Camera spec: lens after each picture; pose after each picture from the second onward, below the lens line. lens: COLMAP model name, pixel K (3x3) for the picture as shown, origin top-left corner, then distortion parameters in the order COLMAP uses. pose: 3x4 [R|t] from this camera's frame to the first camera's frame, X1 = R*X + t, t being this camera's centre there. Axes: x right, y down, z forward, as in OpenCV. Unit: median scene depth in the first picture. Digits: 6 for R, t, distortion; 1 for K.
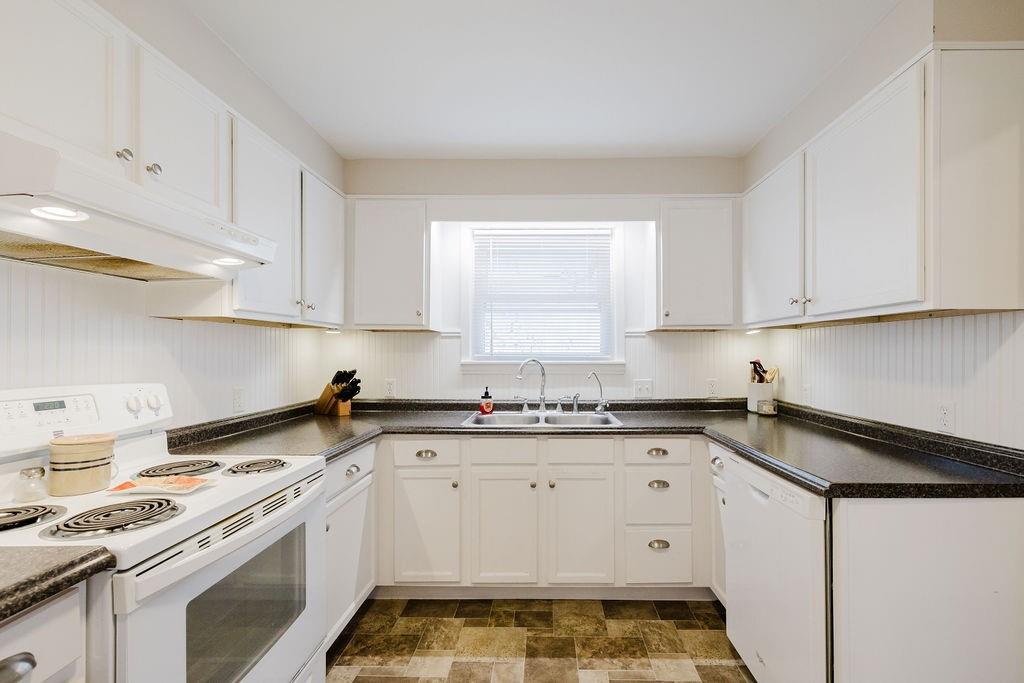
lens RADIAL K [[463.3, 0, 514.1], [0, 463.3, 363.7], [0, 0, 1]] dist [-0.001293, -0.000050]
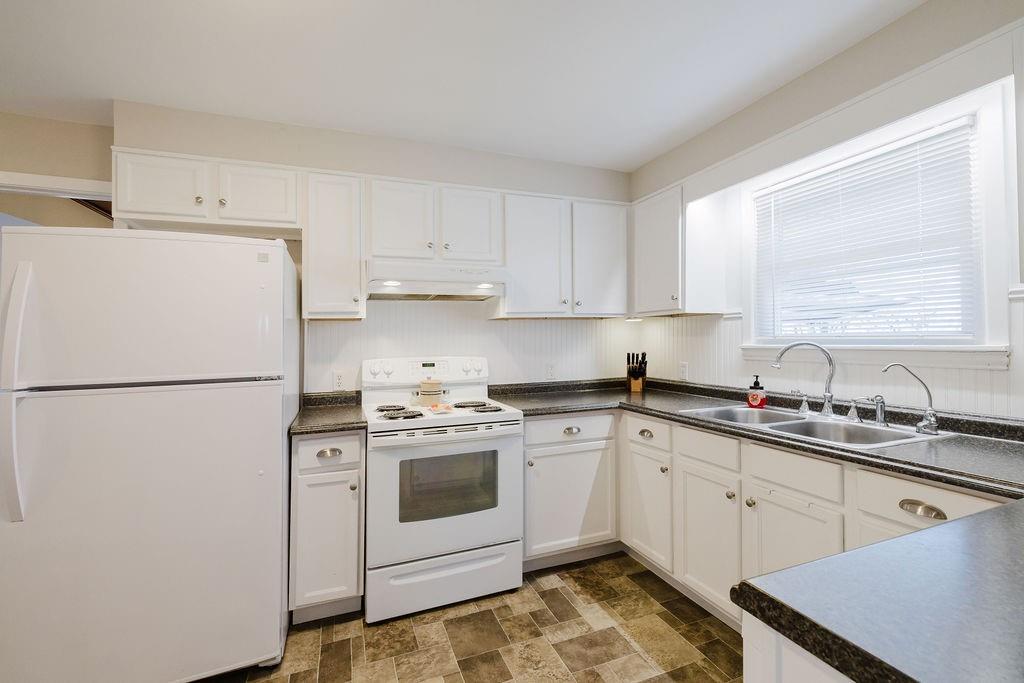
lens RADIAL K [[435.4, 0, 495.9], [0, 435.4, 338.3], [0, 0, 1]] dist [-0.000088, 0.000142]
pose [[0.360893, -0.011480, -0.932537, 0.544672], [-0.004029, 0.999896, -0.013868, -0.004814], [0.932599, 0.008763, 0.360809, 0.289671]]
